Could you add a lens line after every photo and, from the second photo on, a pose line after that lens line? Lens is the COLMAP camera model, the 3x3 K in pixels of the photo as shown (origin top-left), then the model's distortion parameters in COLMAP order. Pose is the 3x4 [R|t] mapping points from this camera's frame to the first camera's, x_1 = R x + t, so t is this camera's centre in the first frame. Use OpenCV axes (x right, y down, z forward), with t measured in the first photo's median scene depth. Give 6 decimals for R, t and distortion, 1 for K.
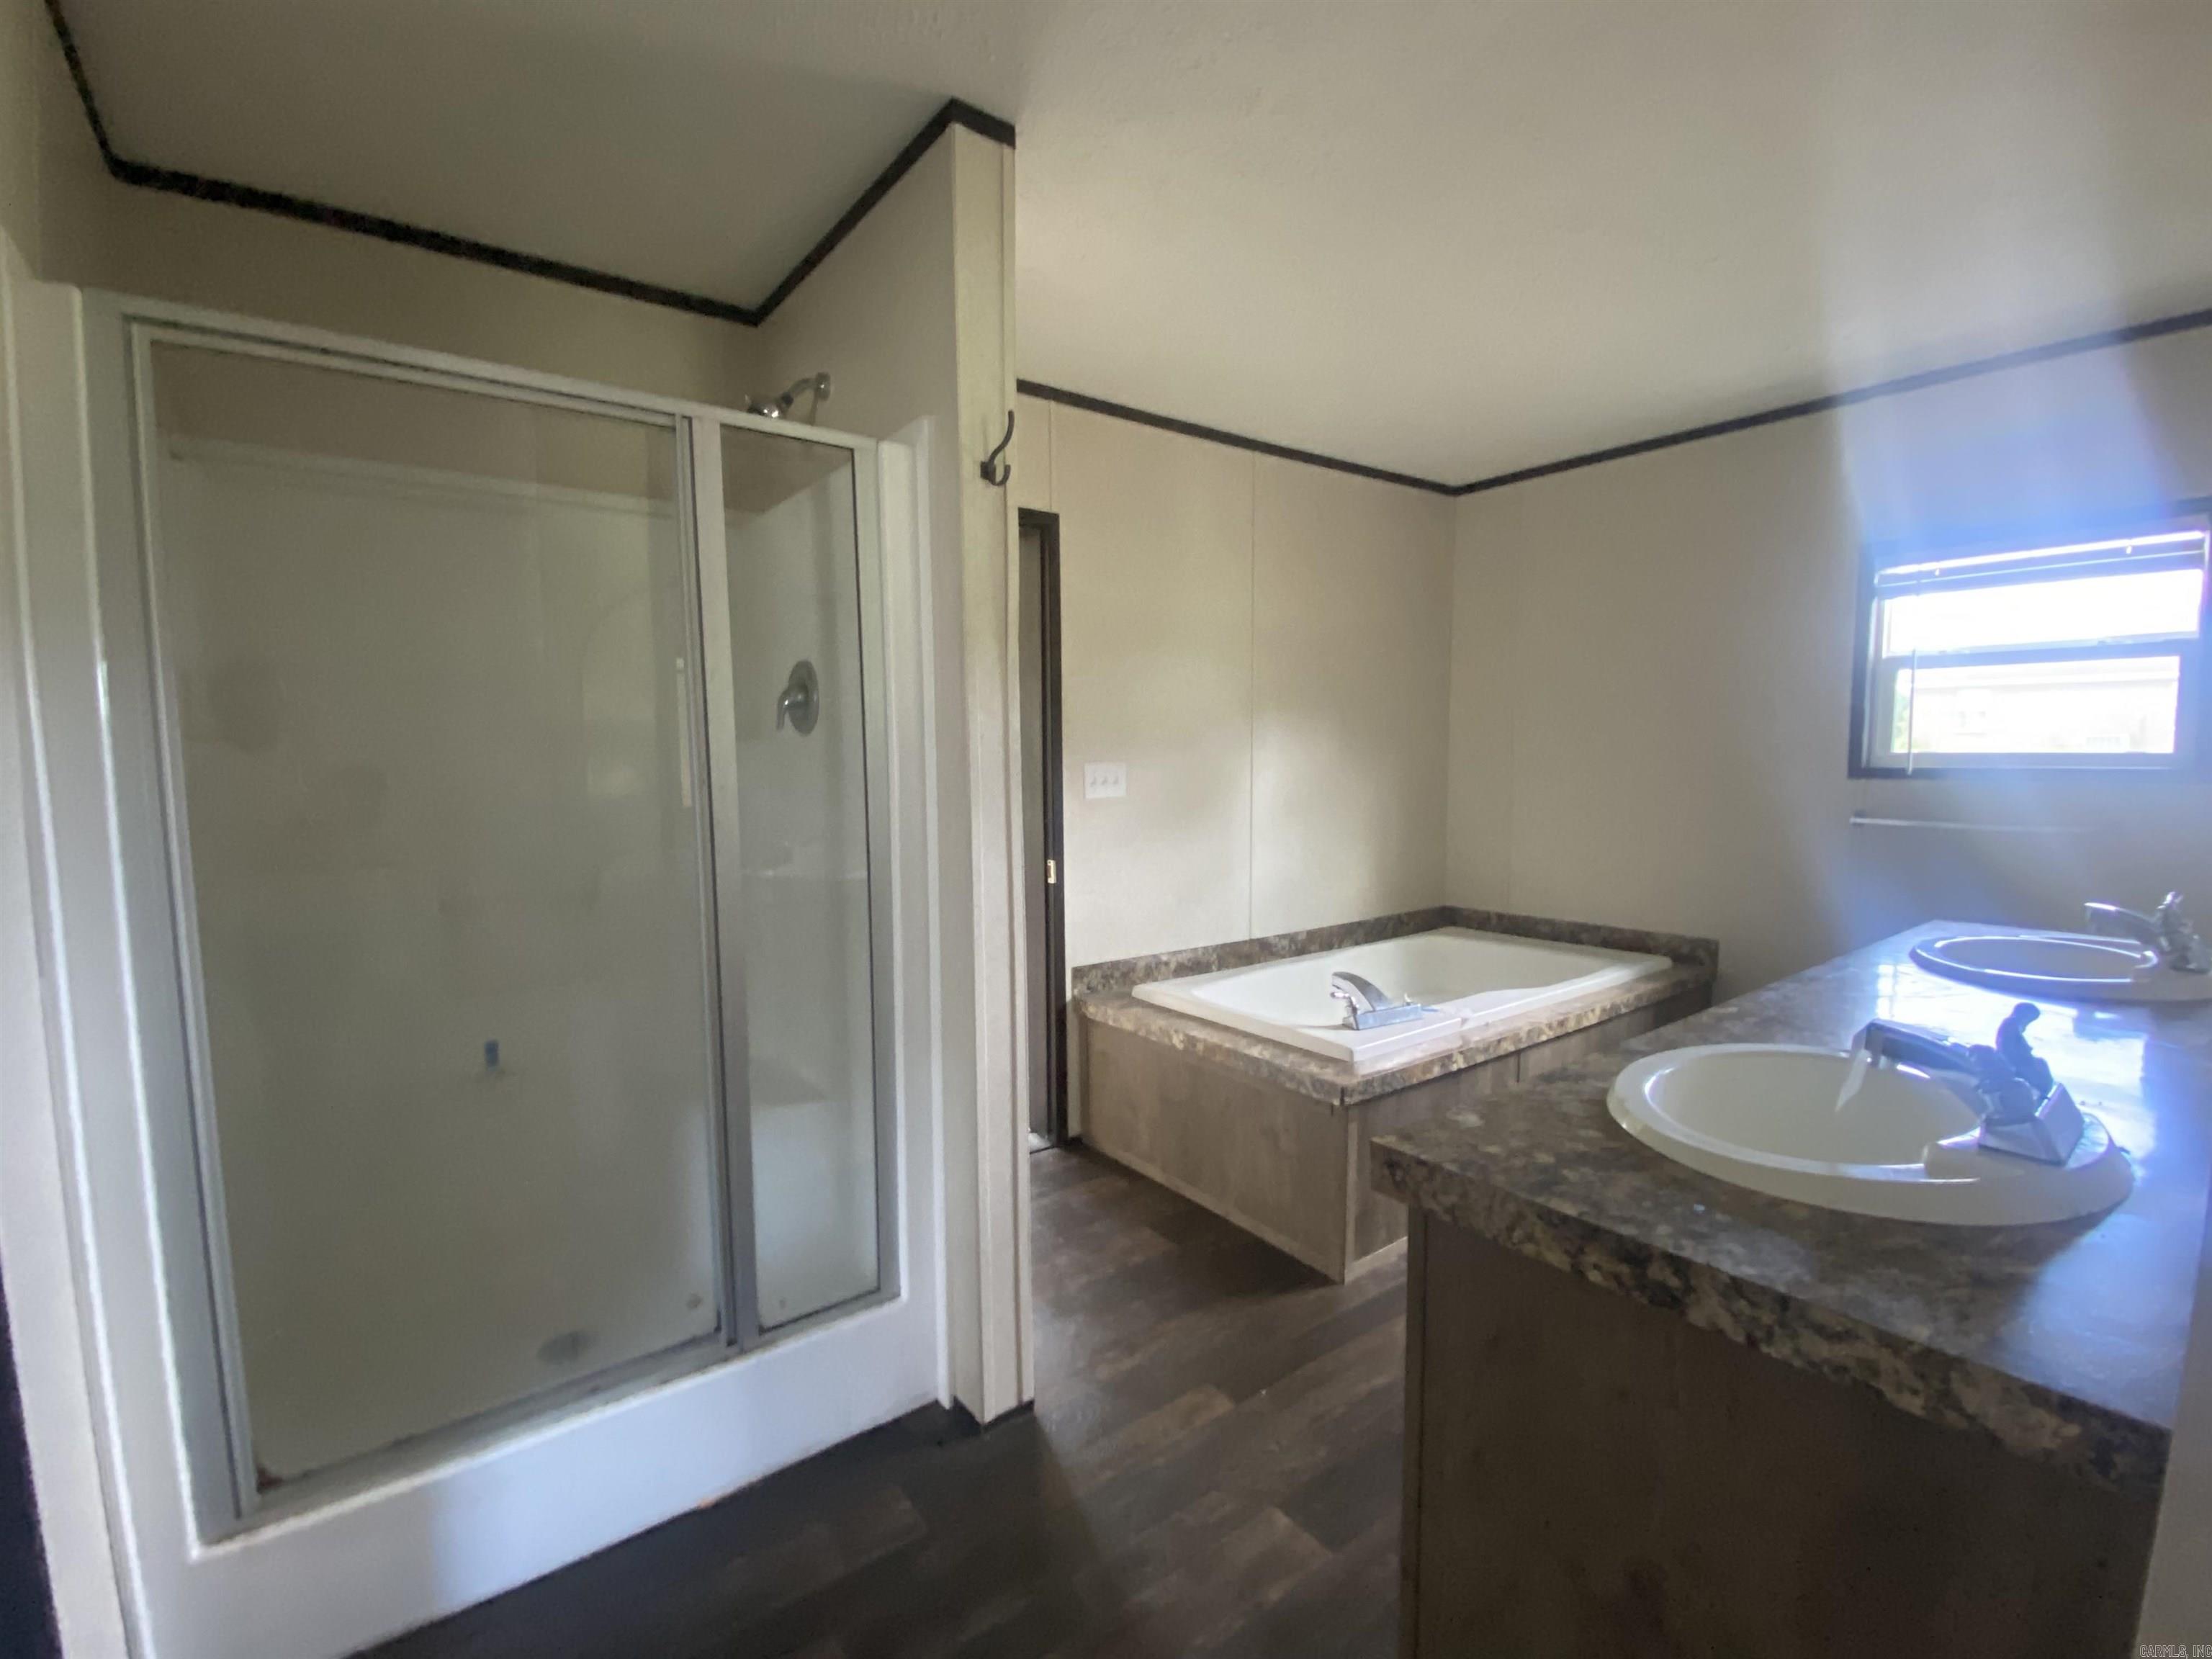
lens RADIAL K [[963.3, 0, 1058.1], [0, 963.3, 832.9], [0, 0, 1]] dist [-0.021140, -0.006056]
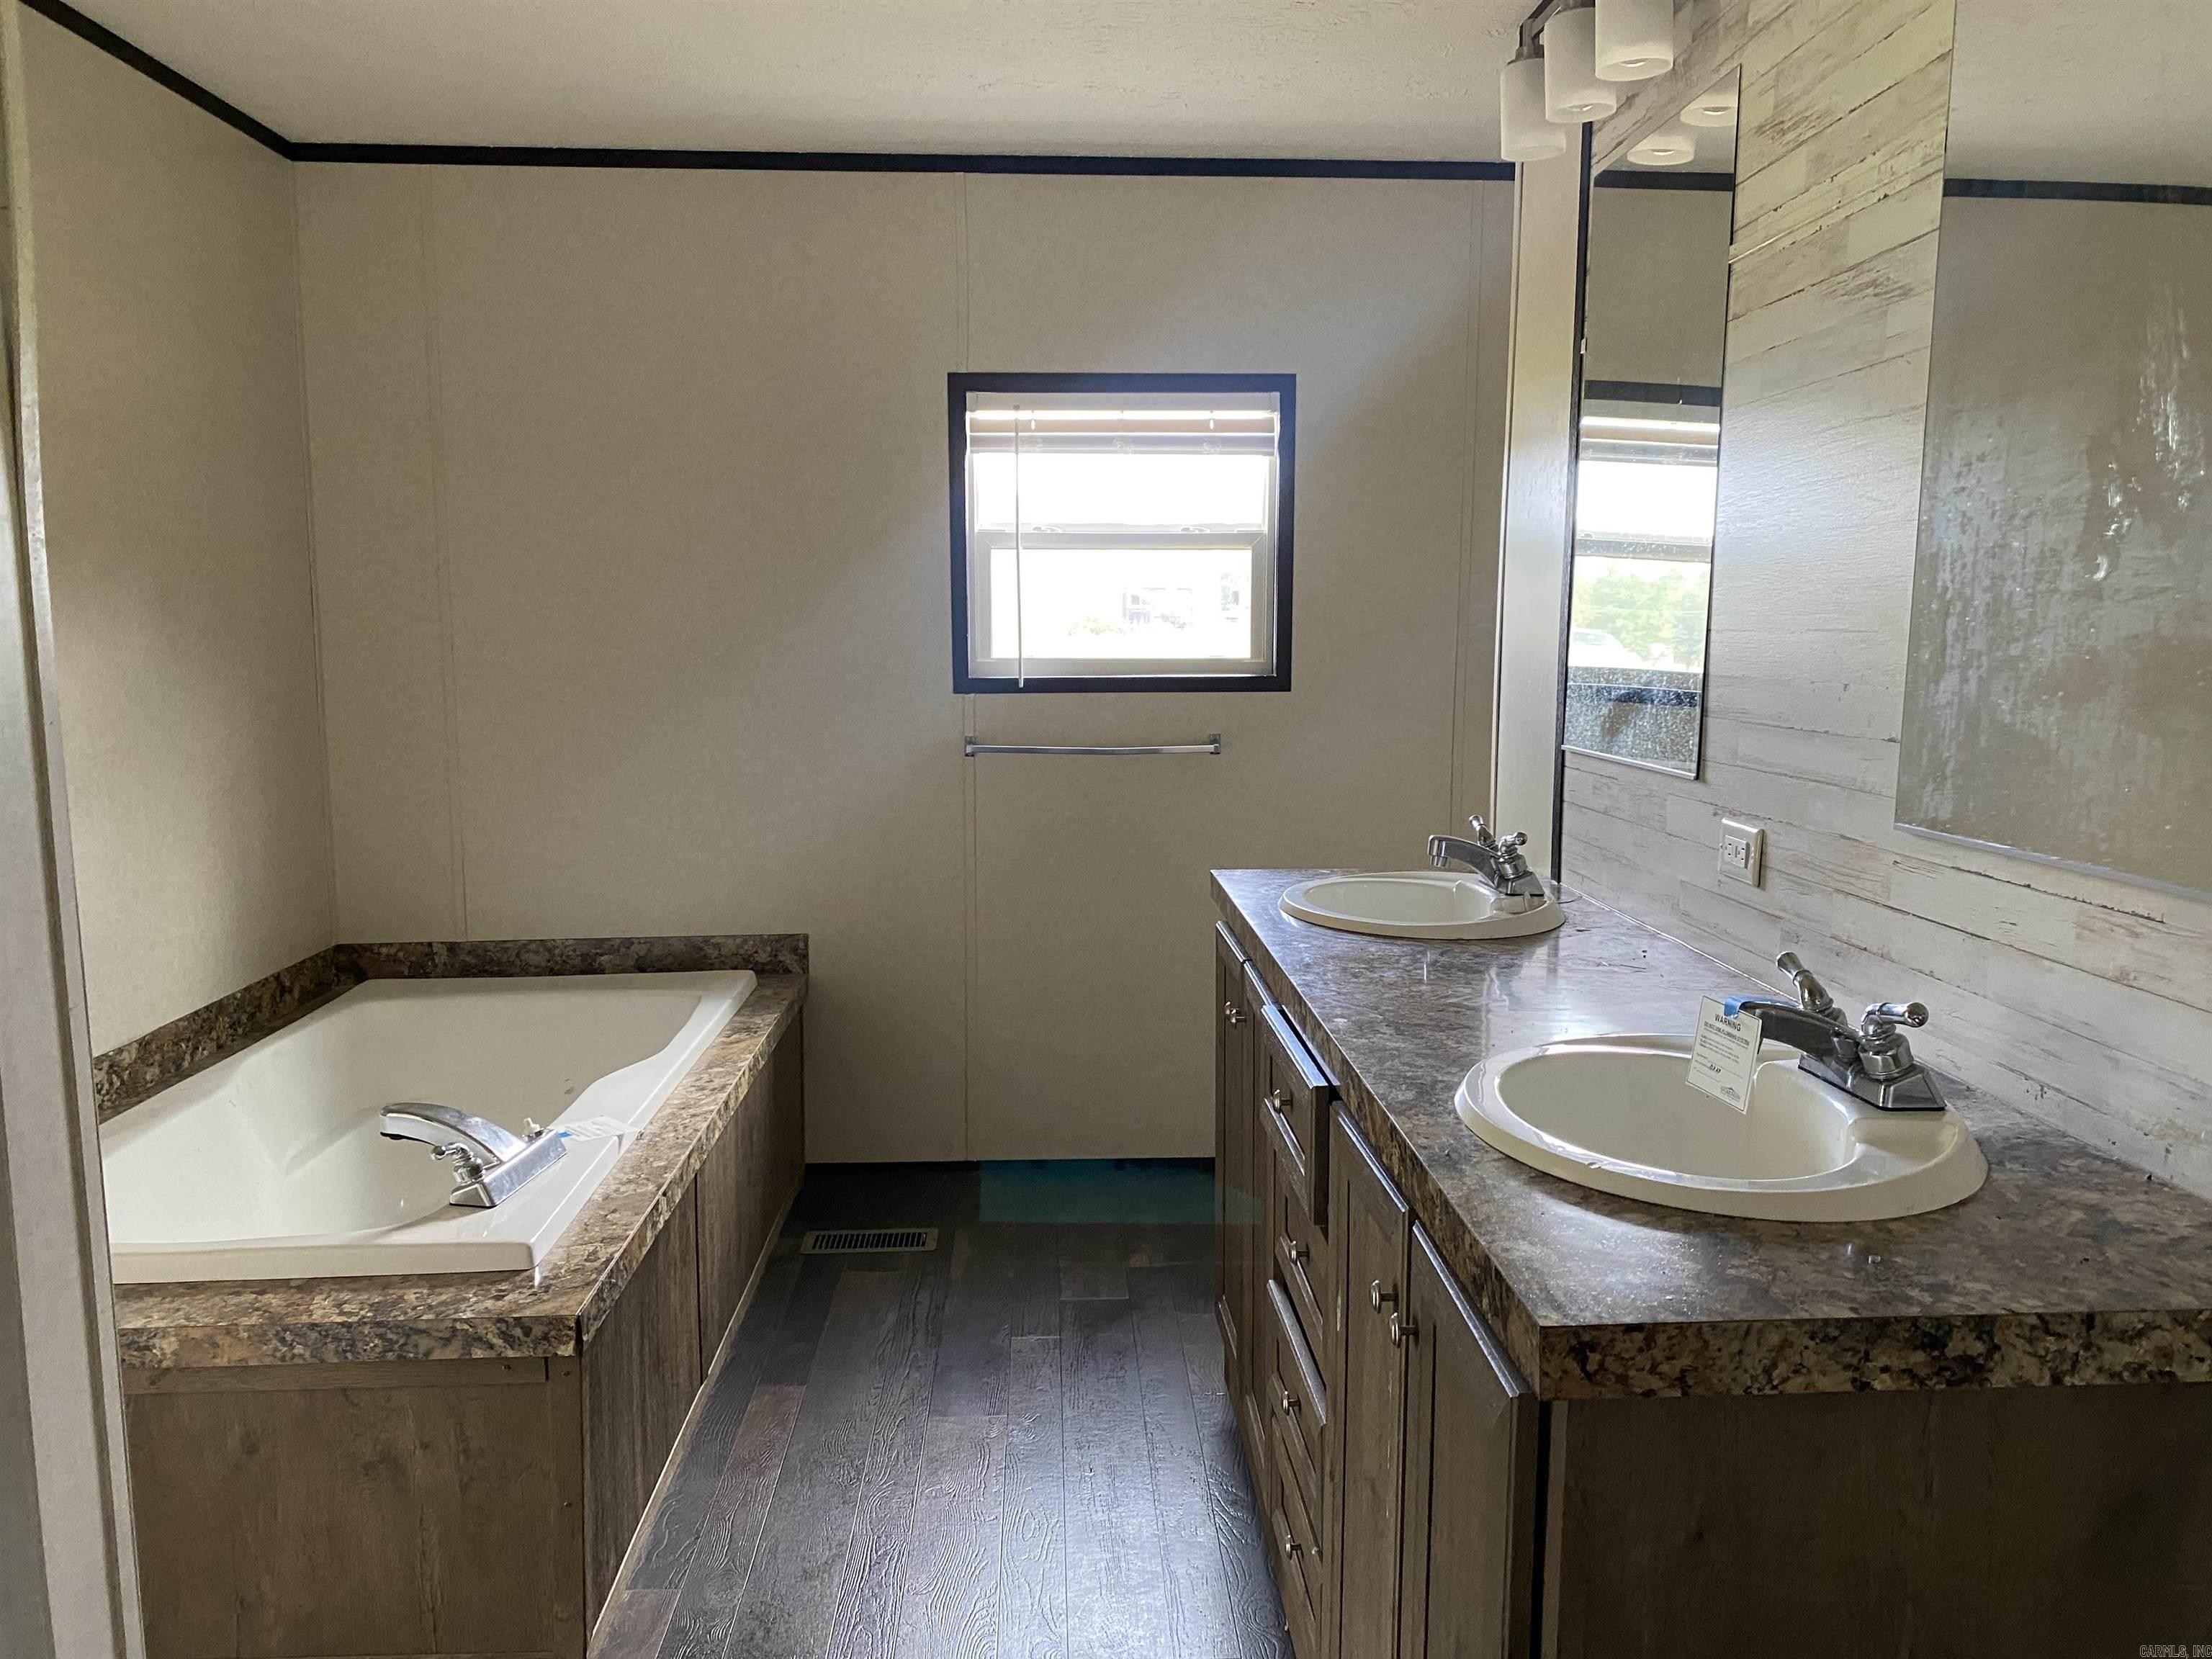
lens RADIAL K [[1678.8, 0, 1118.9], [0, 1678.8, 832.6], [0, 0, 1]] dist [0.054294, -0.060510]
pose [[0.535284, -0.093589, 0.839471, -0.801662], [0.068036, 0.995391, 0.067589, -0.107820], [-0.841928, 0.020935, 0.539184, 0.681816]]
